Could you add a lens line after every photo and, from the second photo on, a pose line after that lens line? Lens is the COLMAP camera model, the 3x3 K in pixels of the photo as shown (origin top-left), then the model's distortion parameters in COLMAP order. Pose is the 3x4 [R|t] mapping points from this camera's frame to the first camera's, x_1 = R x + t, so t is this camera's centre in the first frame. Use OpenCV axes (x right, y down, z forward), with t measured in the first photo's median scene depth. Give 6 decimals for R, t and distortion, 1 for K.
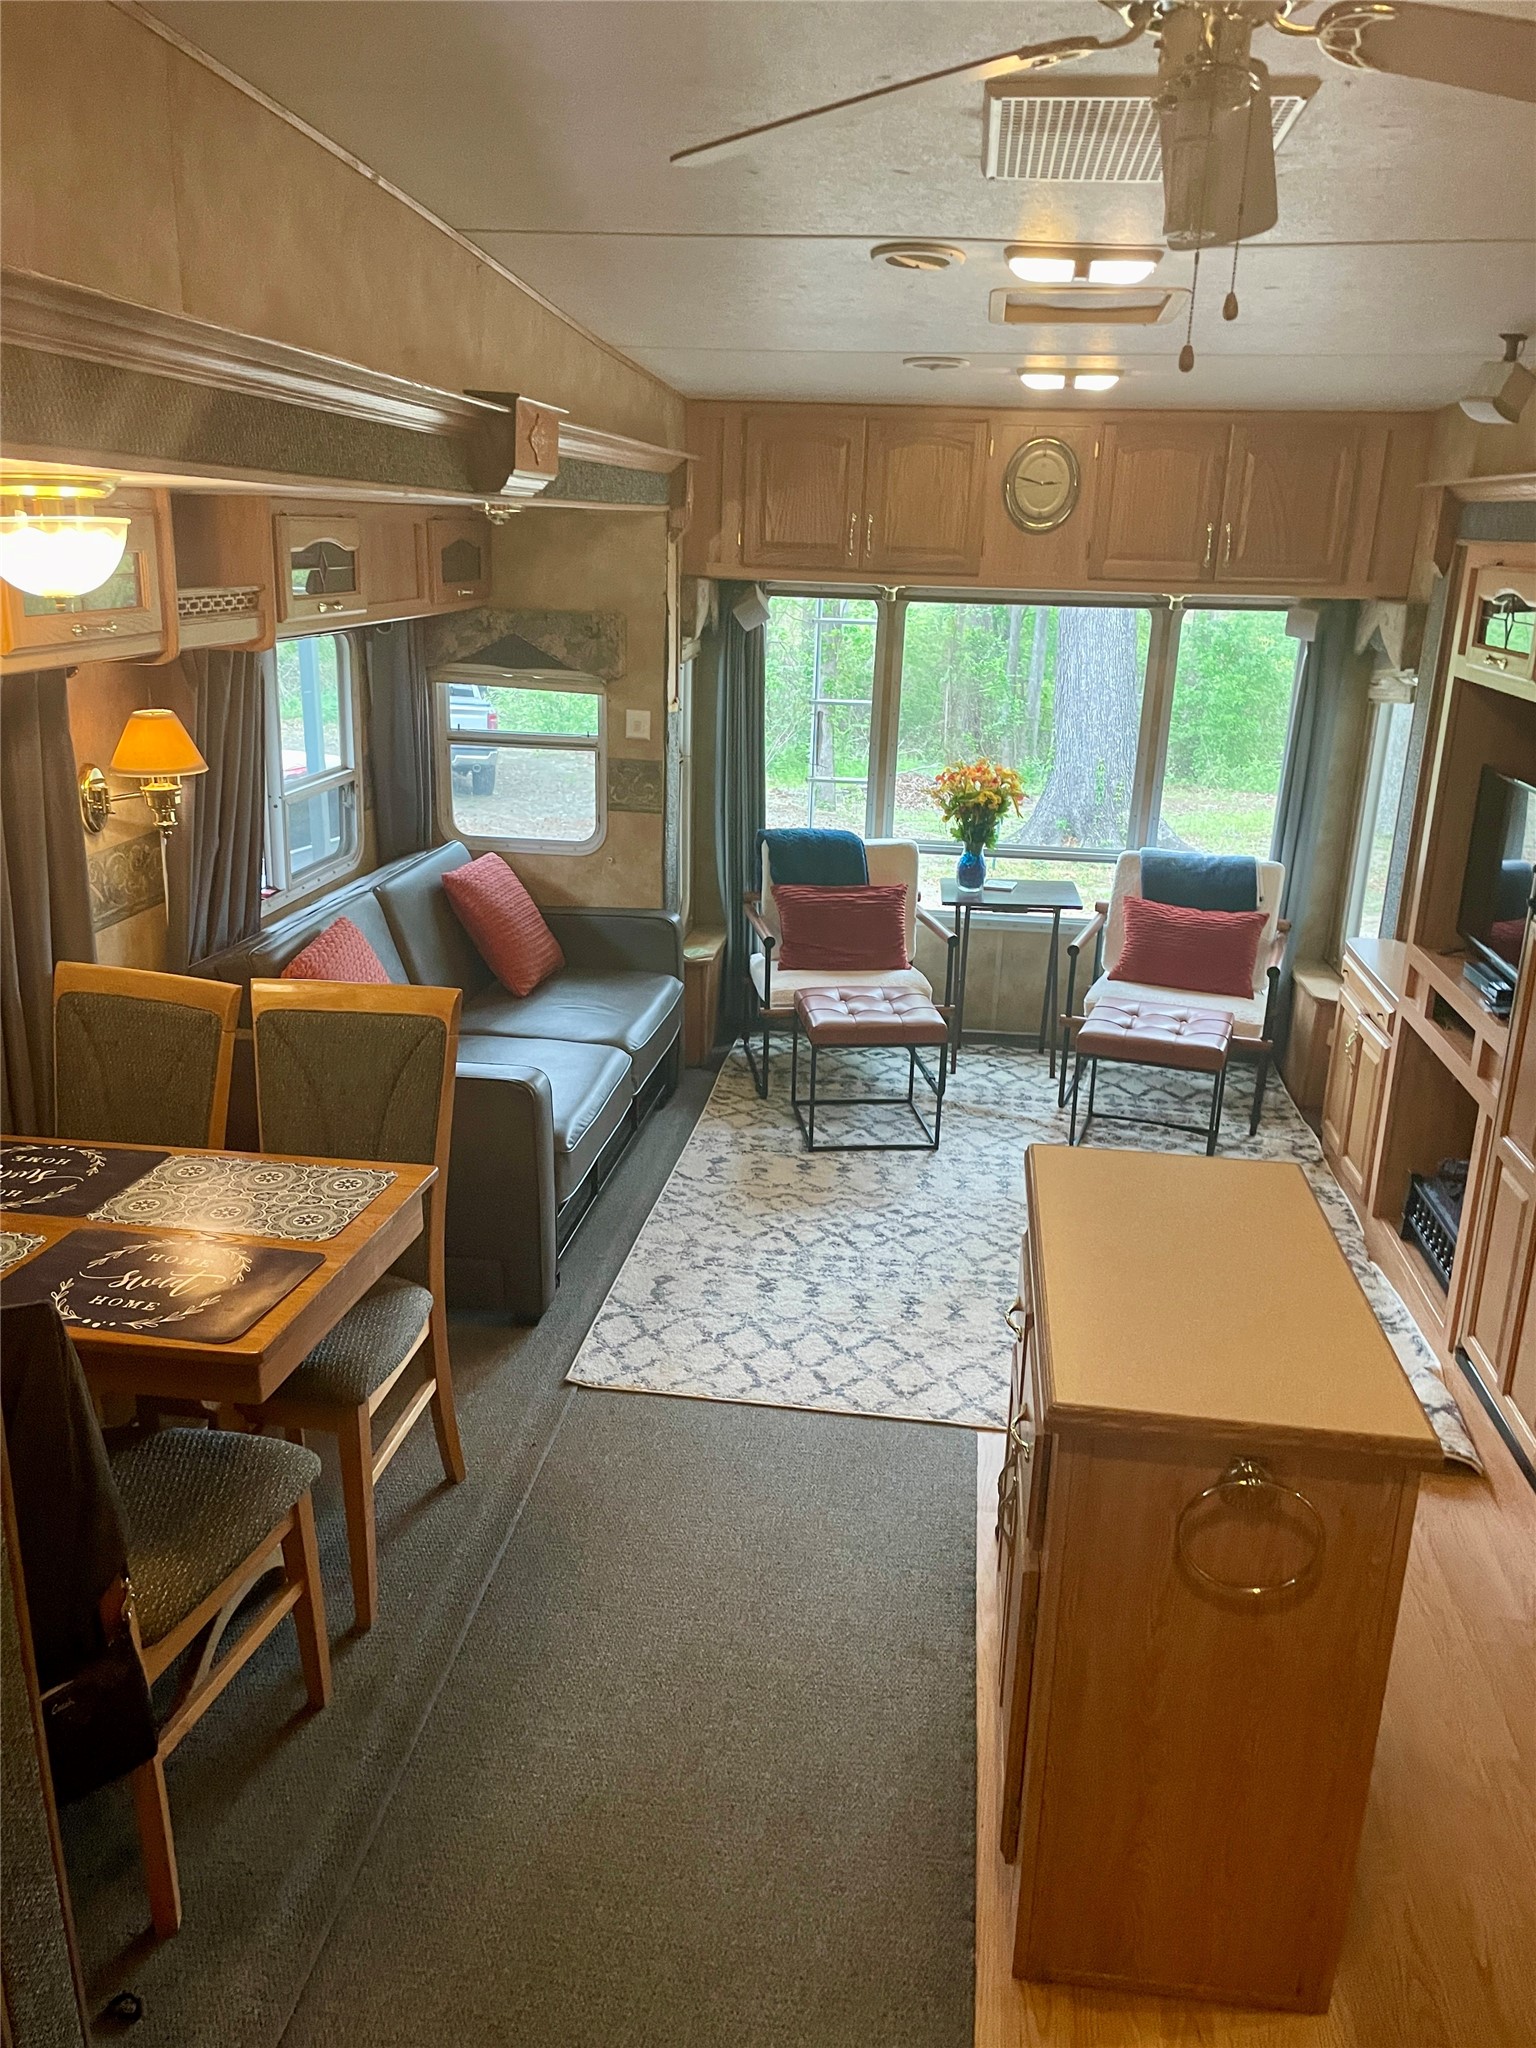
lens RADIAL K [[1540.6, 0, 764.4], [0, 1540.6, 996.1], [0, 0, 1]] dist [0.095433, -0.123247]
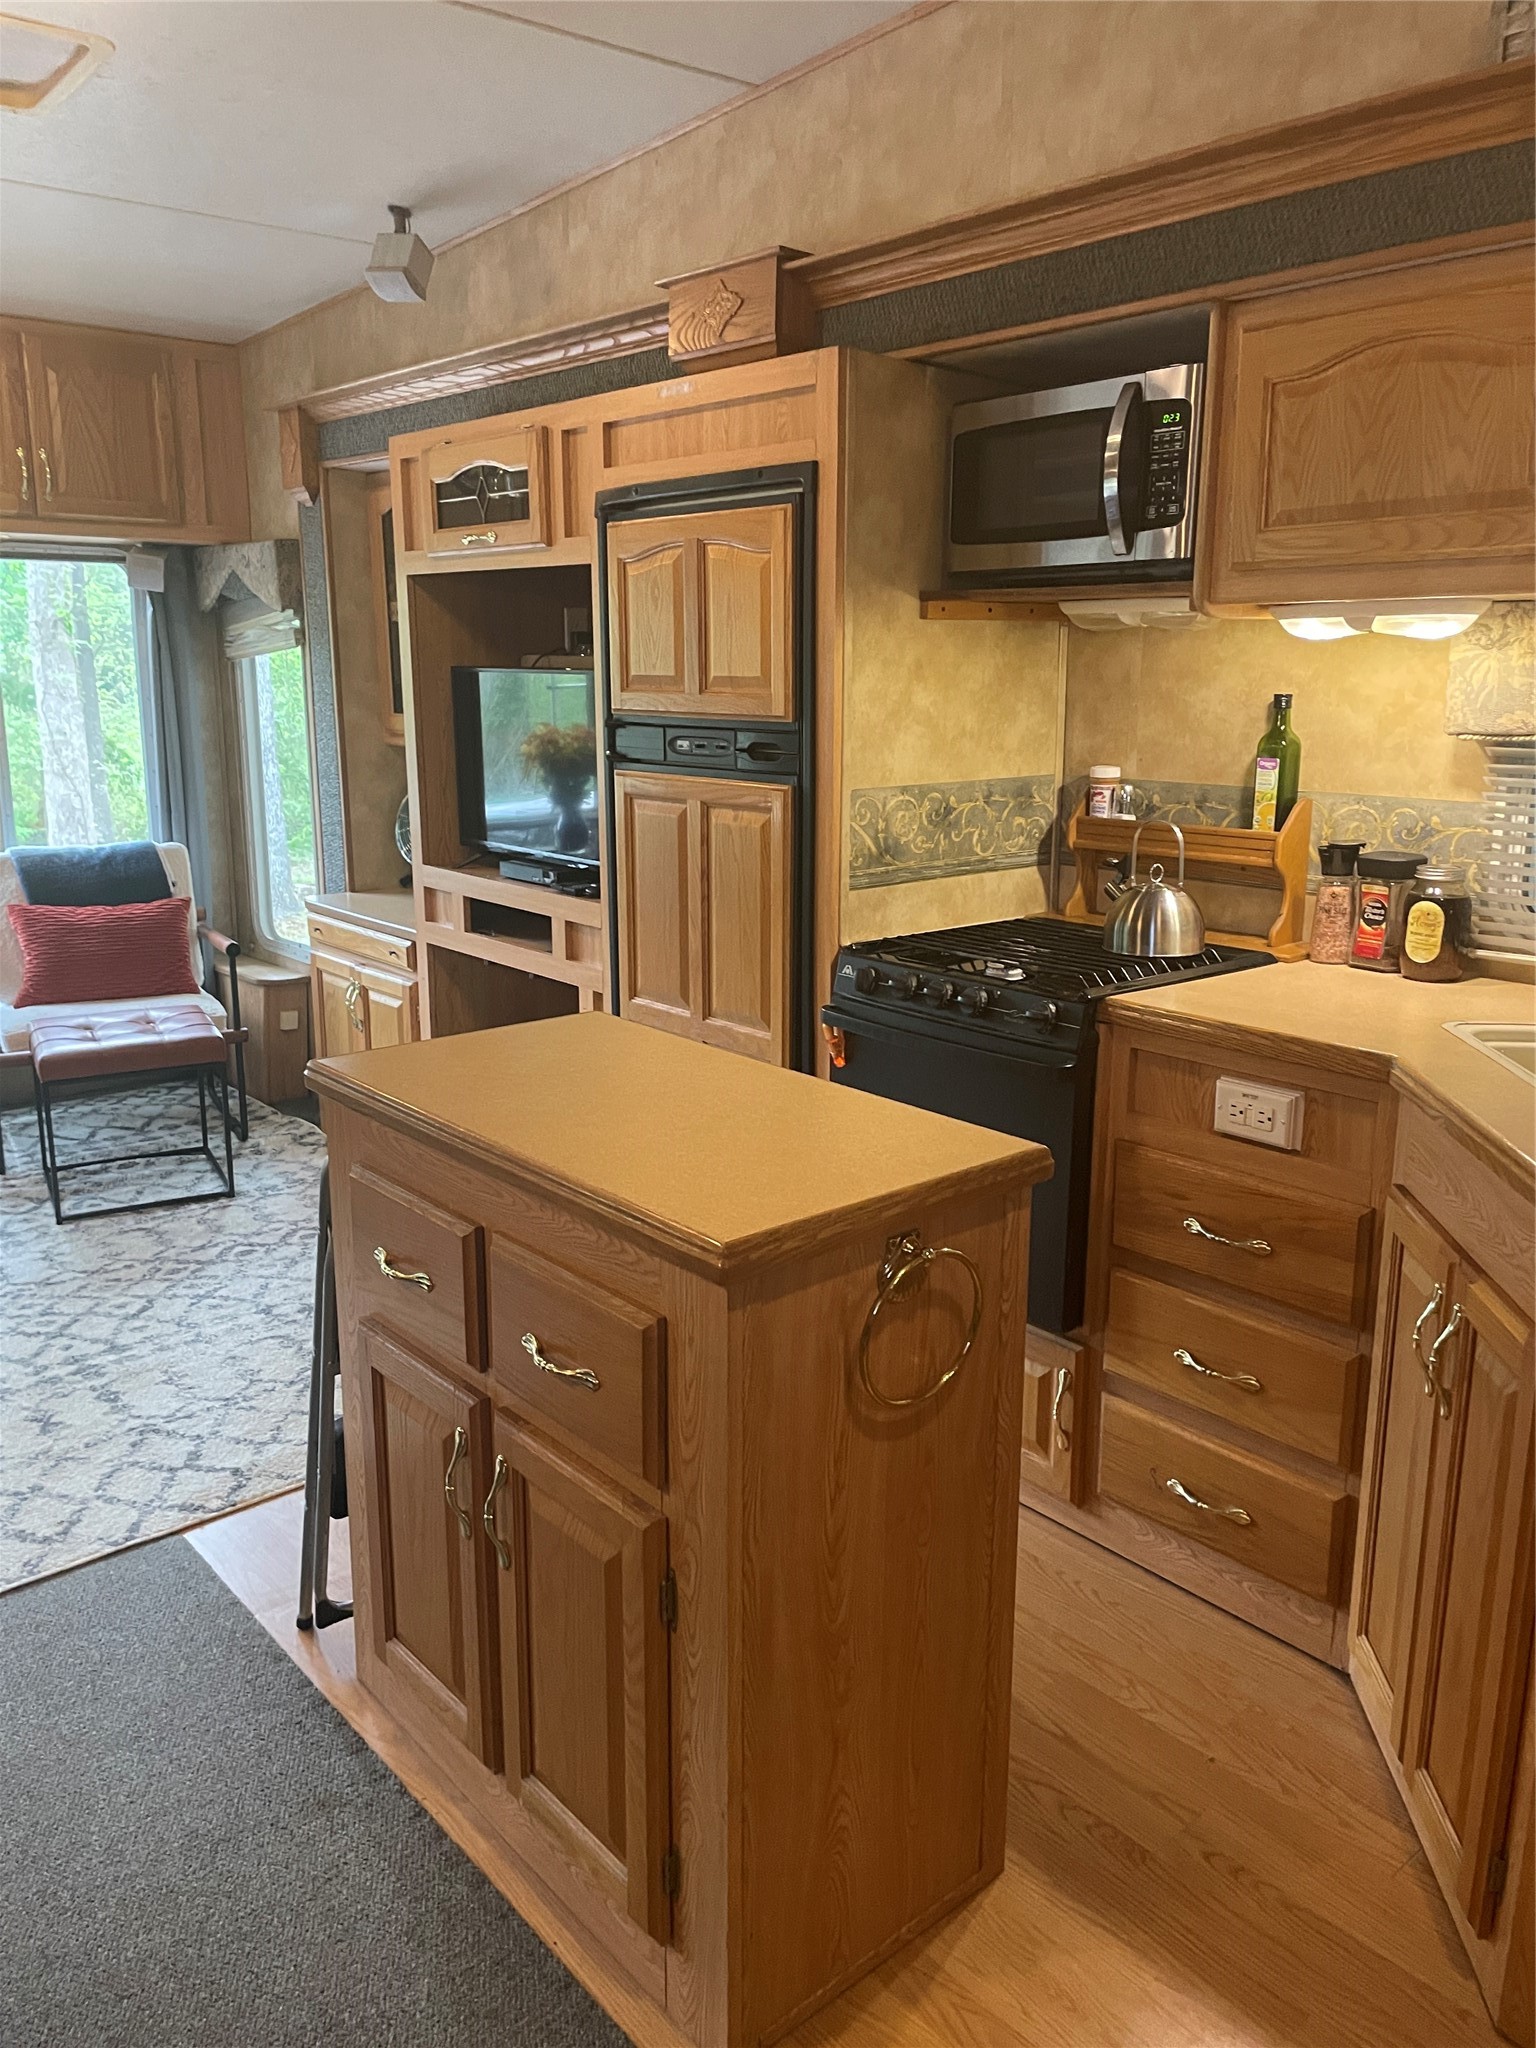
lens RADIAL K [[1540.6, 0, 756.7], [0, 1540.6, 1001.5], [0, 0, 1]] dist [0.095433, -0.123247]
pose [[0.667532, -0.185784, 0.721031, -0.112742], [0.230094, 0.972444, 0.037542, 0.046613], [-0.708136, 0.140845, 0.691886, 0.173460]]
